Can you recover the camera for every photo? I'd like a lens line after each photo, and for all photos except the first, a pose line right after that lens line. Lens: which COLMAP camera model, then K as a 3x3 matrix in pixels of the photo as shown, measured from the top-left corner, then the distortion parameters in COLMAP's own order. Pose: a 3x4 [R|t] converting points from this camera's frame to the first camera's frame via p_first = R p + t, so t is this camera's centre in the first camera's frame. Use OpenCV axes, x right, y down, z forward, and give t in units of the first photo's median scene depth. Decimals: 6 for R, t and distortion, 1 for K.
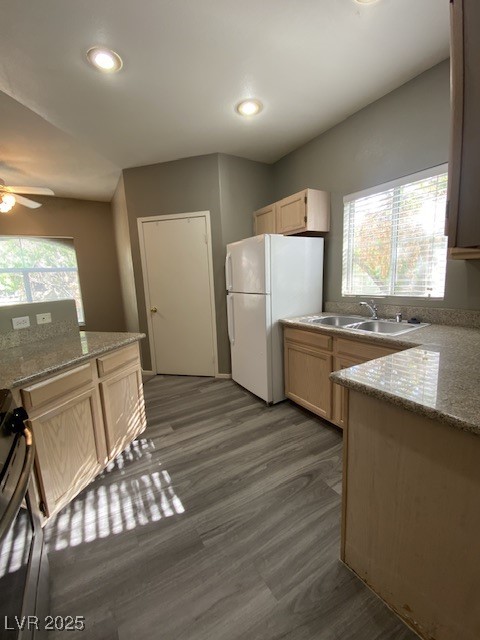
lens RADIAL K [[255.8, 0, 240.0], [0, 255.8, 320.0], [0, 0, 1]] dist [0.000767, -0.014105]
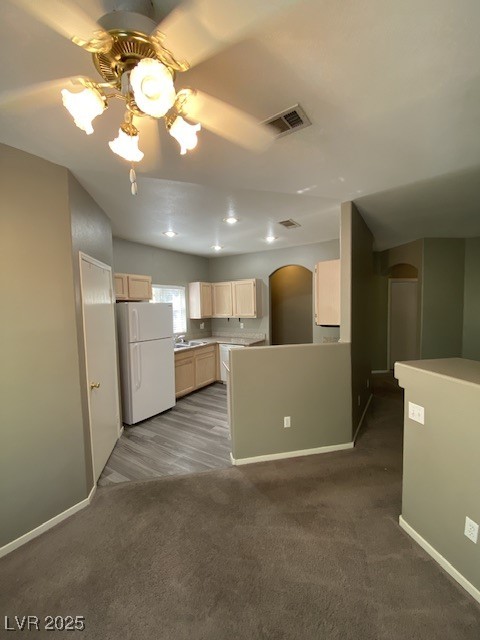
lens RADIAL K [[255.8, 0, 240.0], [0, 255.8, 320.0], [0, 0, 1]] dist [0.000767, -0.014105]
pose [[-0.441317, 0.004709, 0.897339, -2.312328], [0.193533, 0.976952, 0.090053, -0.393656], [-0.876233, 0.213407, -0.432057, 1.928689]]
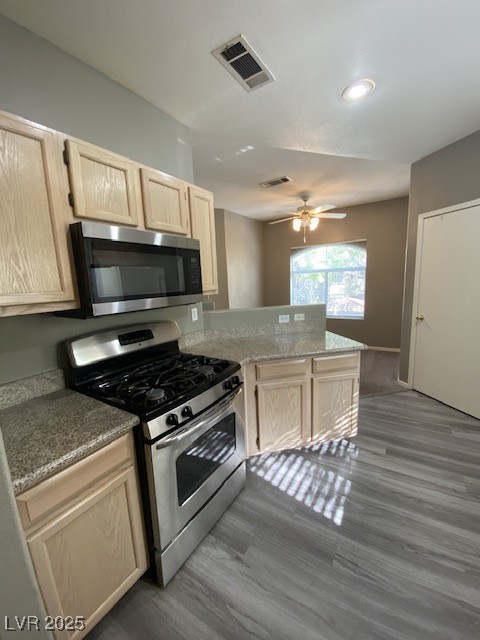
lens RADIAL K [[255.8, 0, 240.0], [0, 255.8, 320.0], [0, 0, 1]] dist [0.000767, -0.014105]
pose [[0.454652, 0.157940, -0.876554, 0.325786], [-0.123188, 0.985844, 0.113737, -0.123604], [0.882109, 0.056270, 0.467672, 0.097491]]
